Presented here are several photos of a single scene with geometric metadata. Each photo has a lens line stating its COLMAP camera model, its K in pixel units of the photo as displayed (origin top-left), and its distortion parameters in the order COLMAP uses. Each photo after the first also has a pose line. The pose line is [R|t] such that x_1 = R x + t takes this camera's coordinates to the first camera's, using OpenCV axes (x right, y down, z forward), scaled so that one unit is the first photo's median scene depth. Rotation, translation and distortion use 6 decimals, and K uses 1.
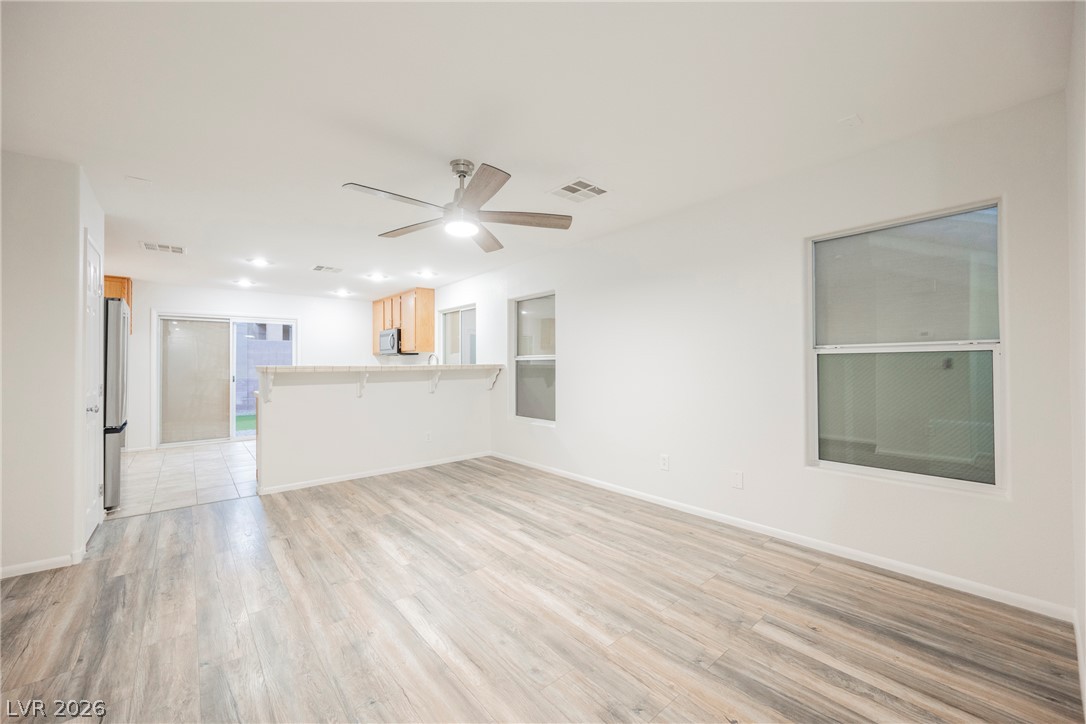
lens RADIAL K [[424.1, 0, 558.8], [0, 424.1, 353.5], [0, 0, 1]] dist [-0.002873, -0.000053]
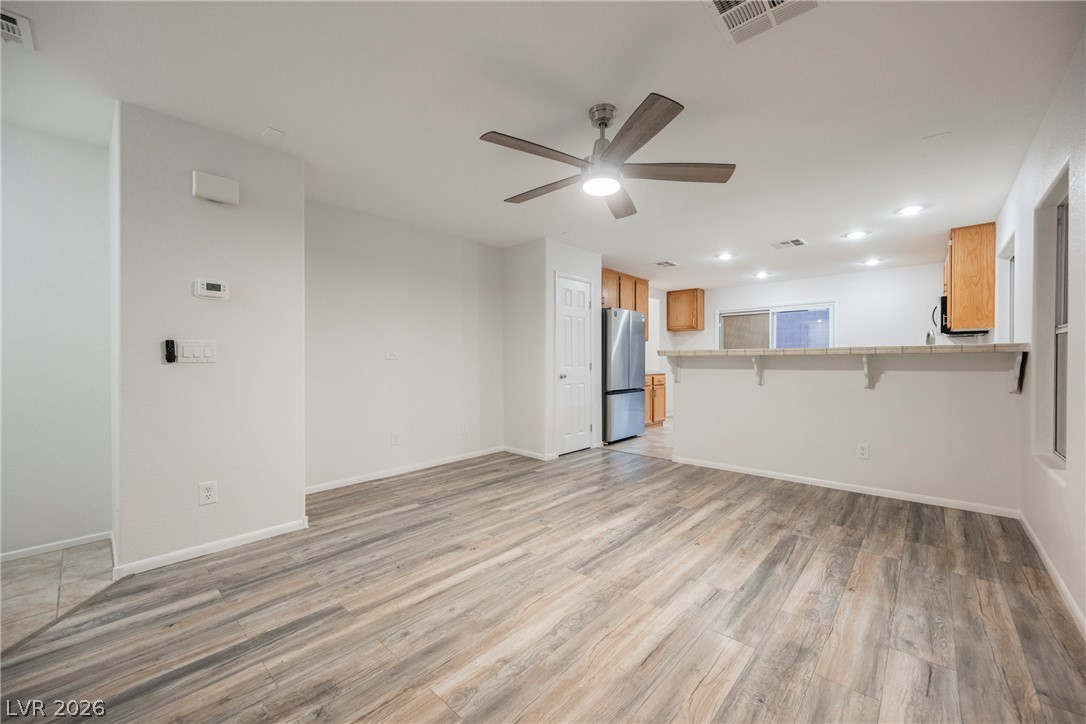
lens RADIAL K [[424.1, 0, 534.4], [0, 424.1, 362.0], [0, 0, 1]] dist [-0.002873, -0.000053]
pose [[0.093234, 0.011304, -0.995580, 0.488502], [0.028883, 0.999484, 0.014053, 0.038957], [0.995225, -0.030066, 0.092859, 0.606587]]
